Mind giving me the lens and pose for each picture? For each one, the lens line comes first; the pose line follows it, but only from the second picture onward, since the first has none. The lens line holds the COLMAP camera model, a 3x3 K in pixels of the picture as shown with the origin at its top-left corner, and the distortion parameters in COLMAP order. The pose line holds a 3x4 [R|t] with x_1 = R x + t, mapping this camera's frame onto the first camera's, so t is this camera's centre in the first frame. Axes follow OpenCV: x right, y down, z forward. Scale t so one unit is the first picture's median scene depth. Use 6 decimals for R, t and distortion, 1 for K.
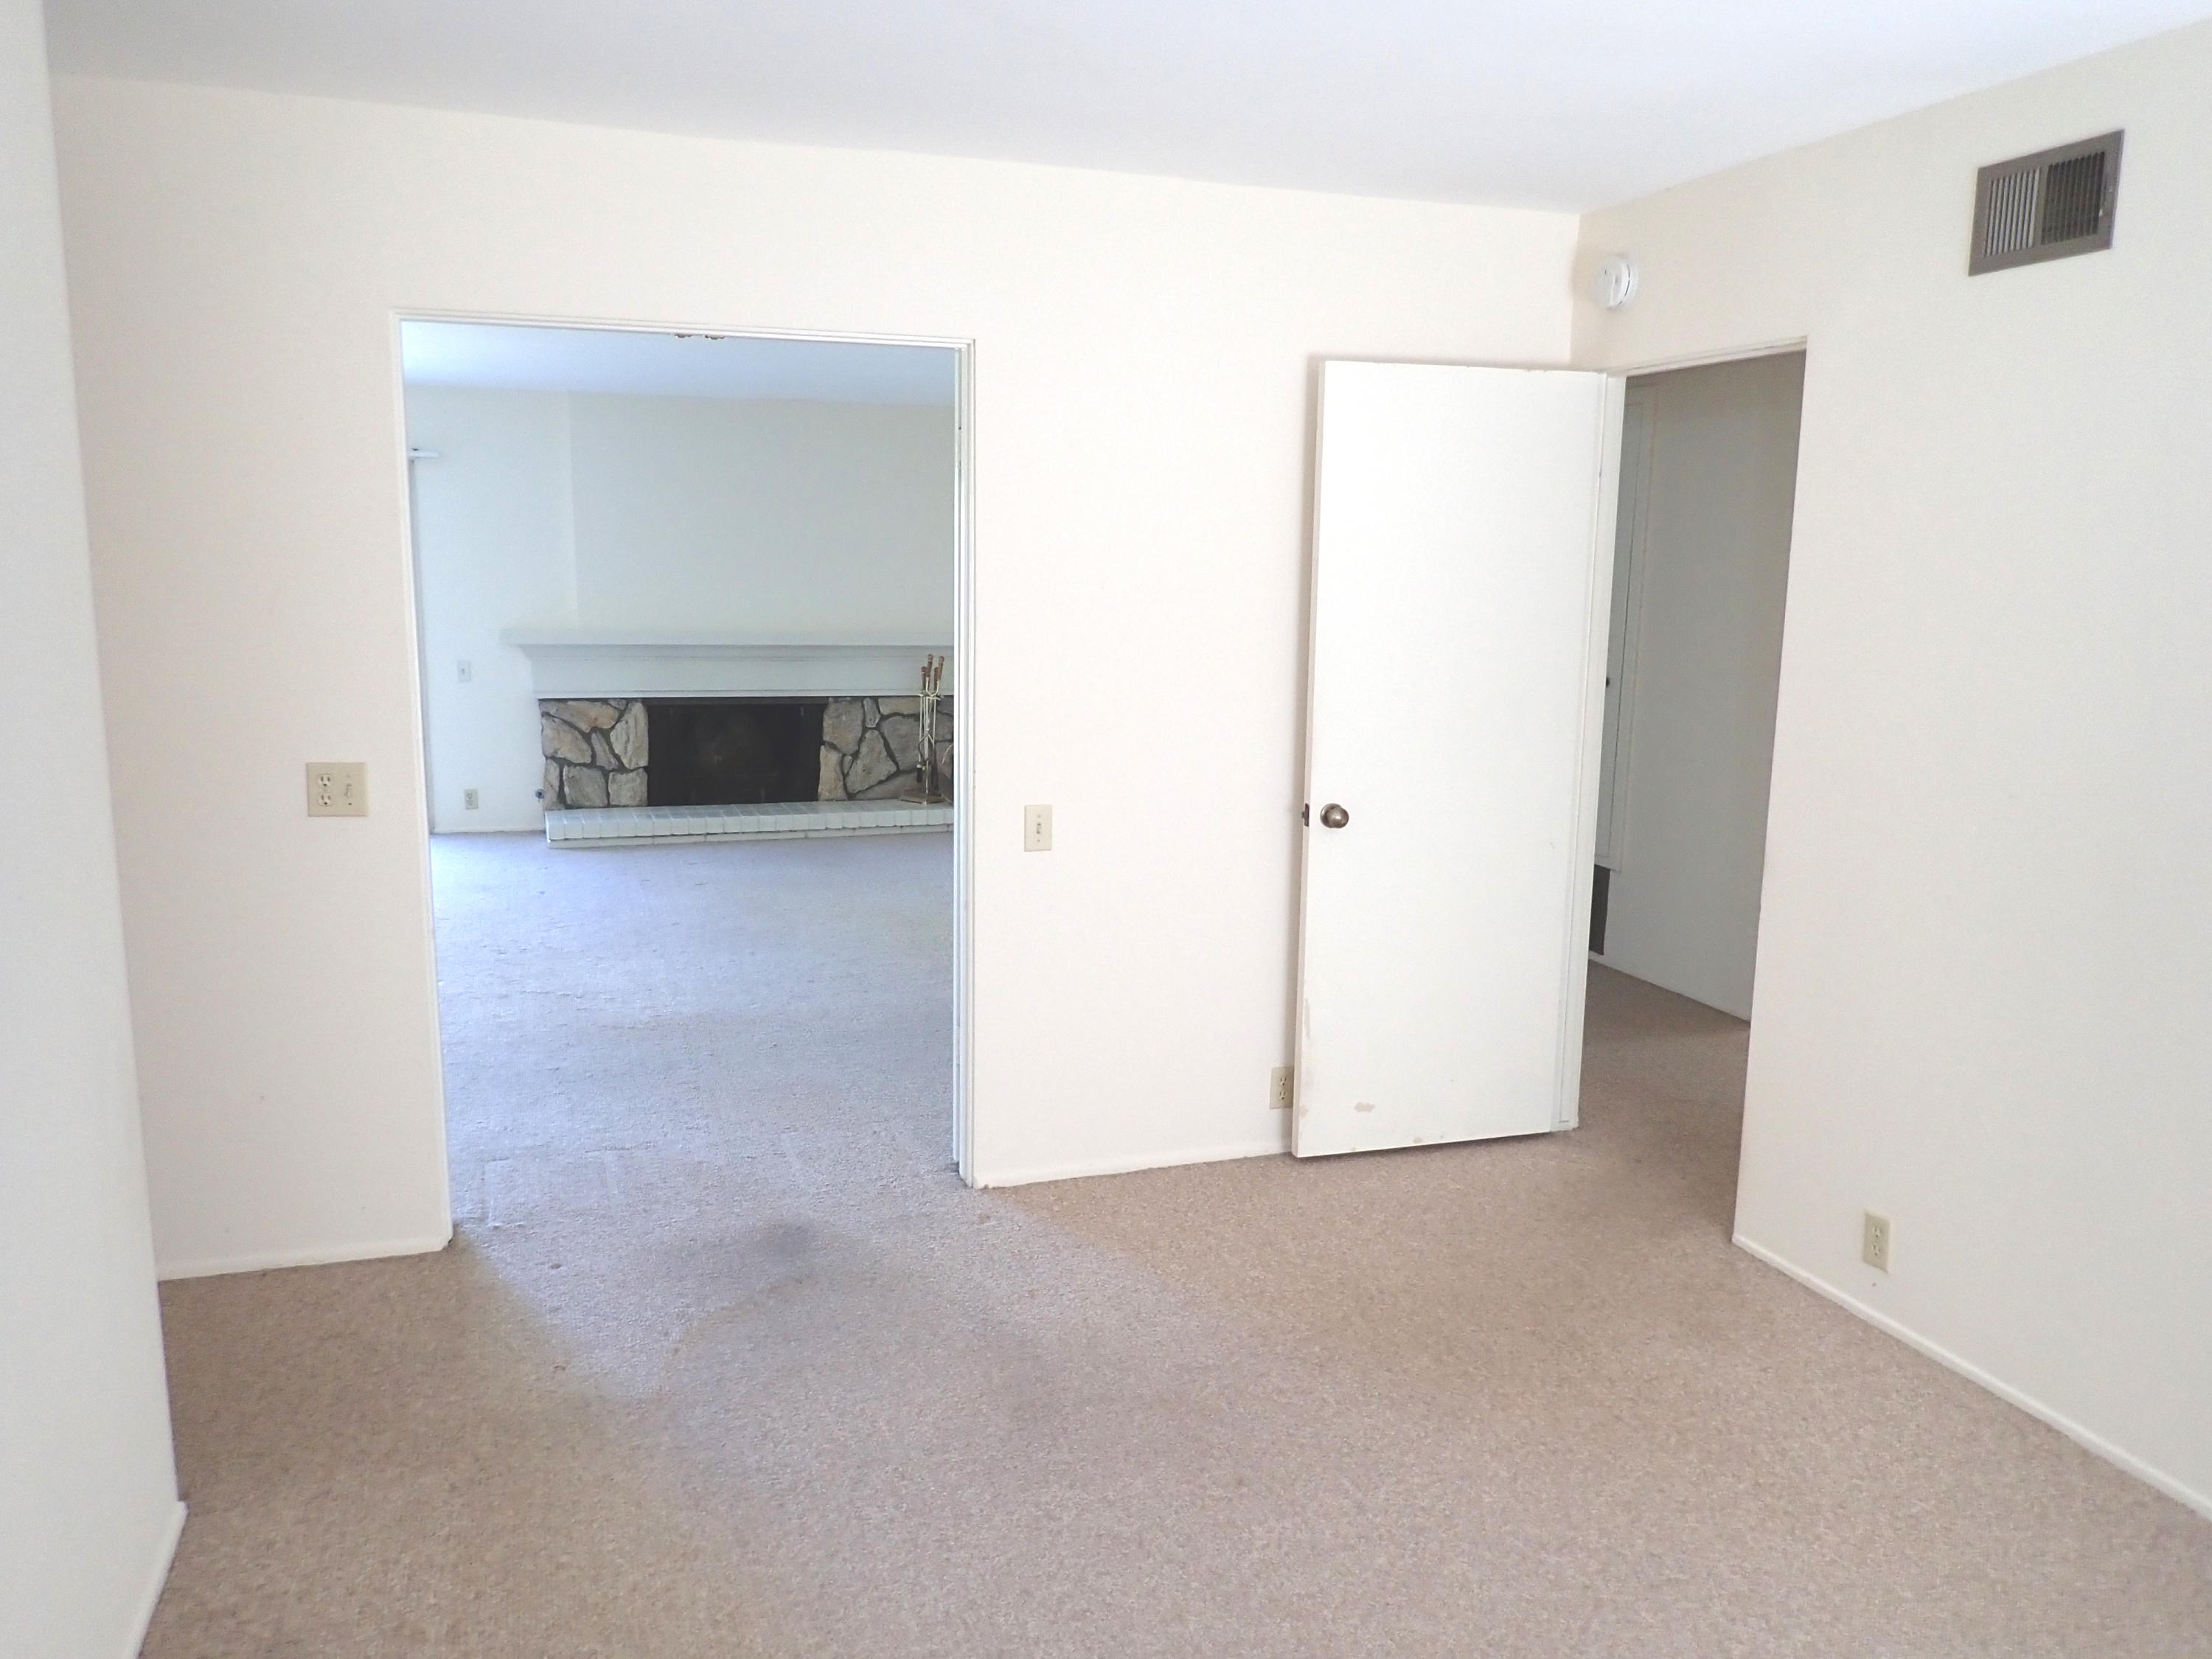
lens RADIAL K [[1626.2, 0, 1092.5], [0, 1626.2, 840.8], [0, 0, 1]] dist [0.001072, -0.009428]
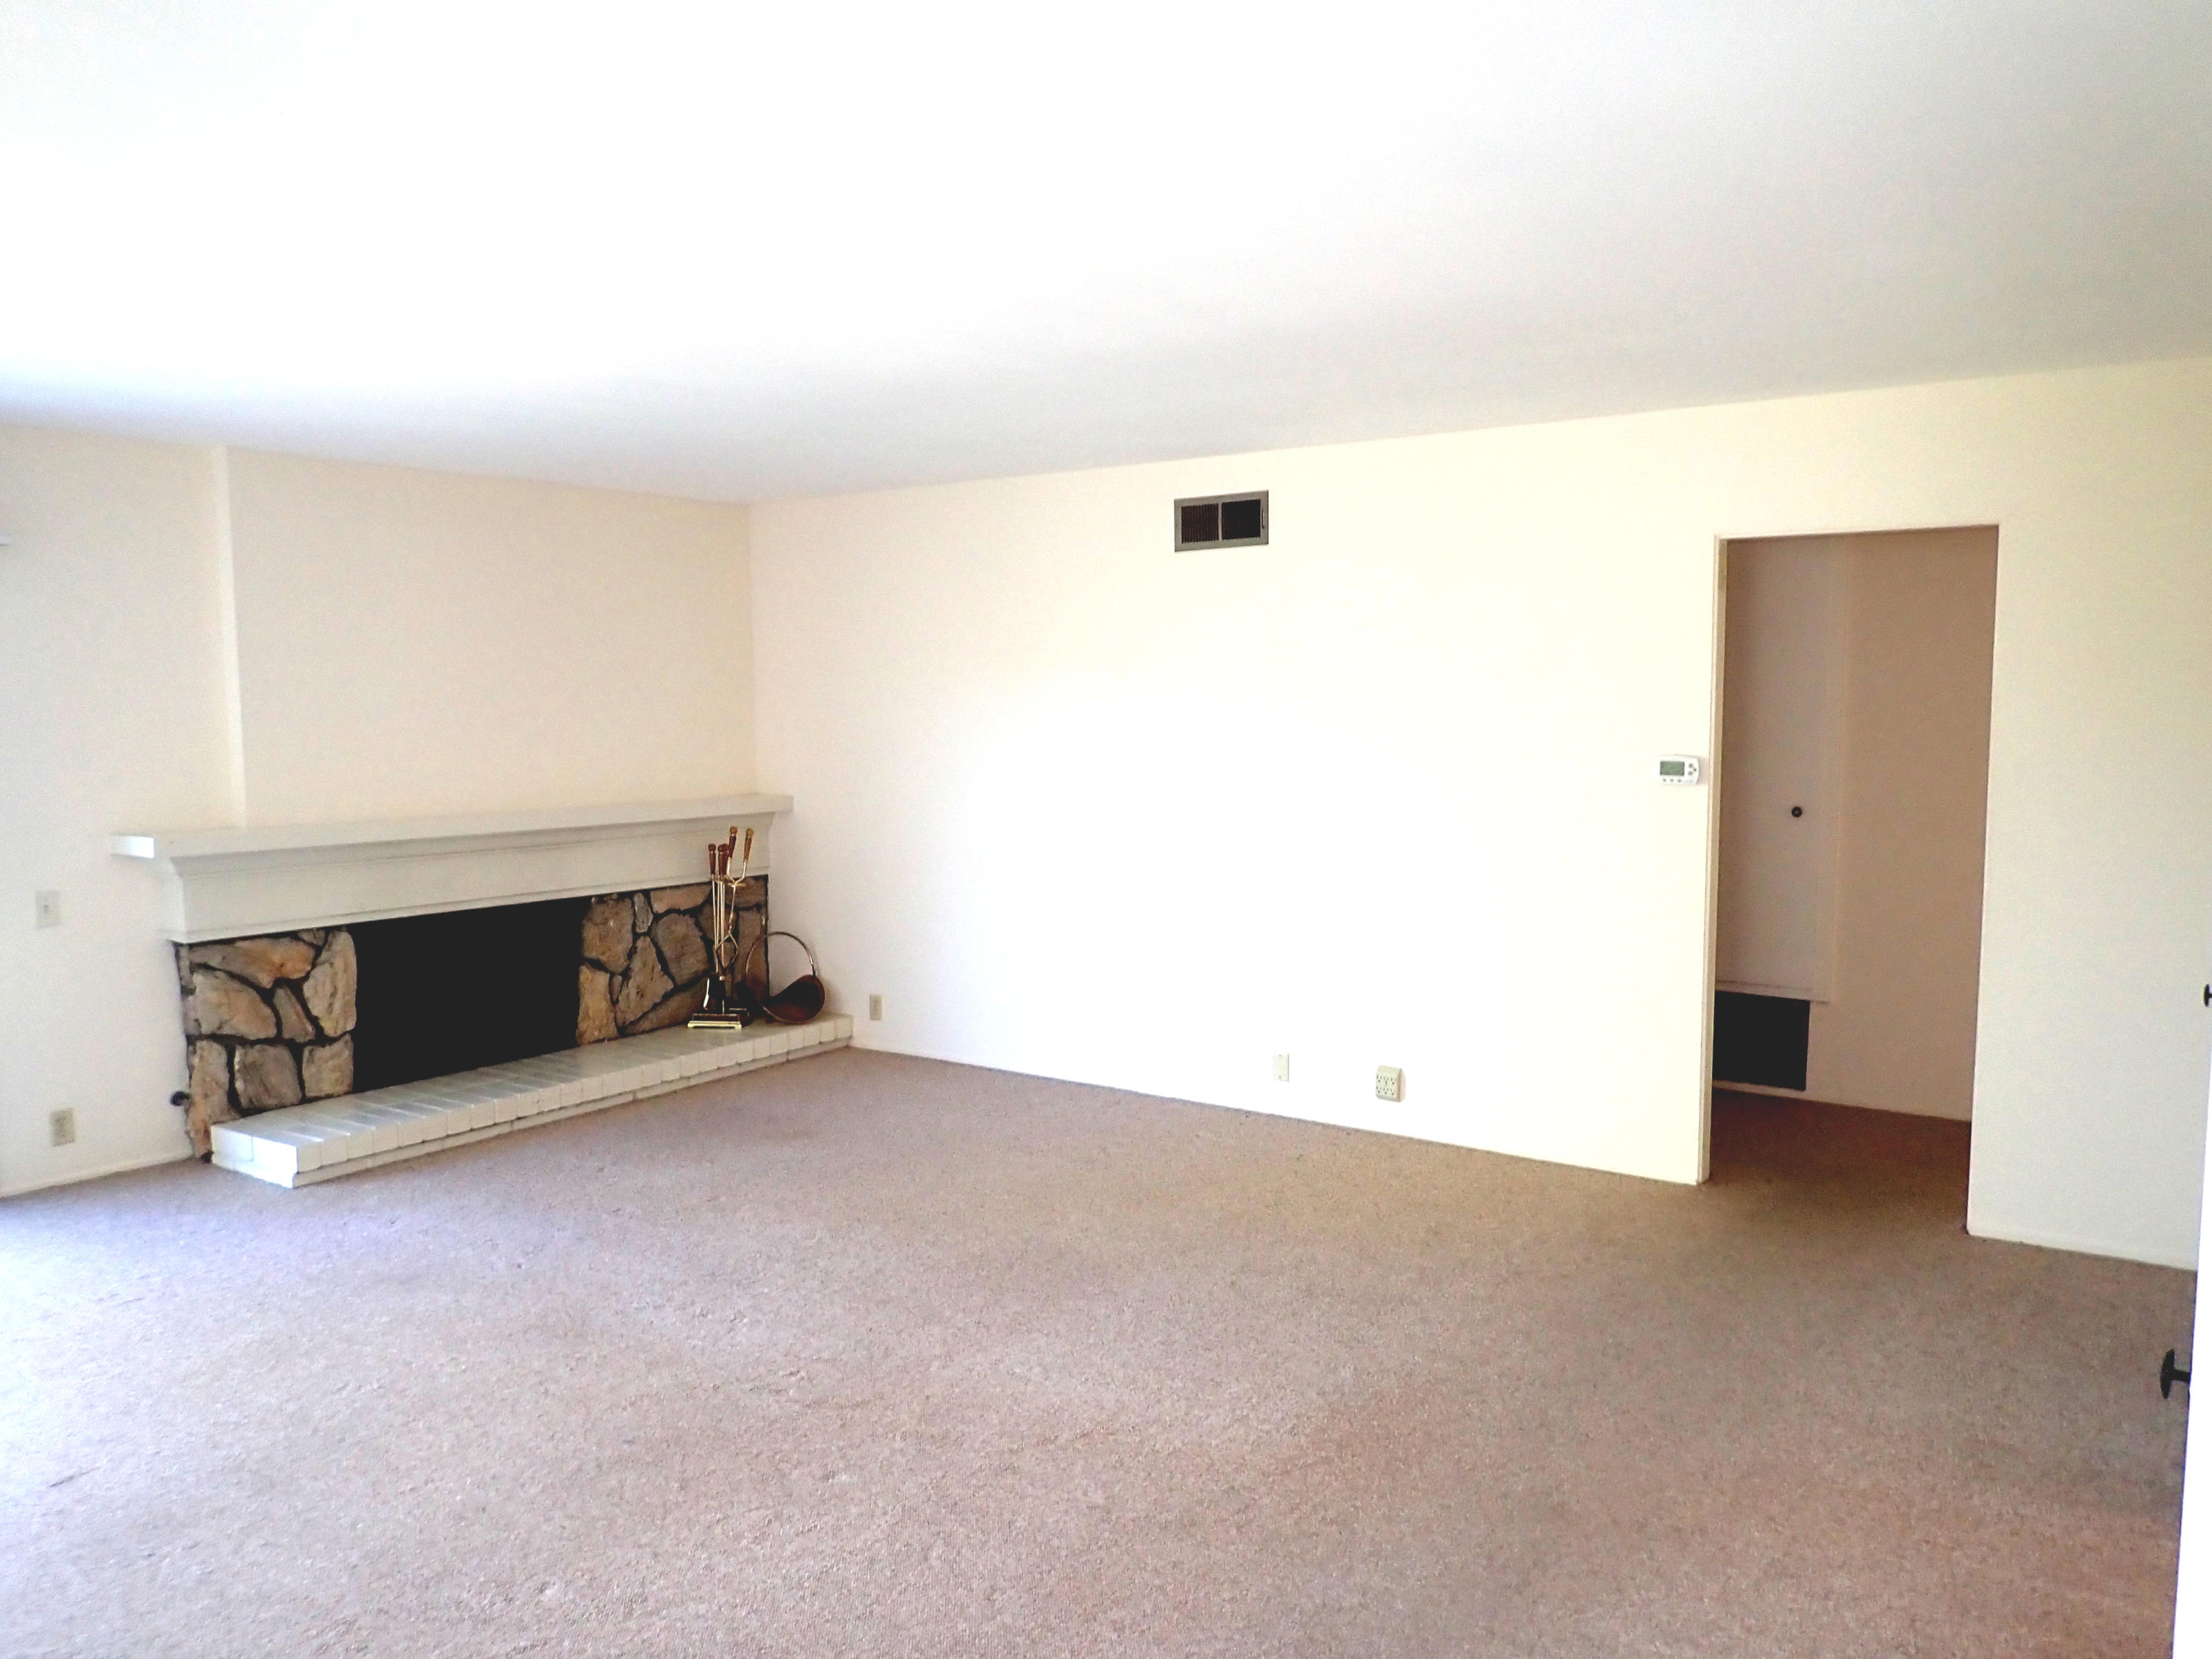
lens RADIAL K [[1626.2, 0, 1106.7], [0, 1626.2, 820.1], [0, 0, 1]] dist [0.001072, -0.009428]
pose [[0.805308, -0.061617, 0.589646, -0.410703], [0.111593, 0.992561, -0.048687, -0.063695], [-0.582260, 0.105008, 0.806193, 0.300119]]
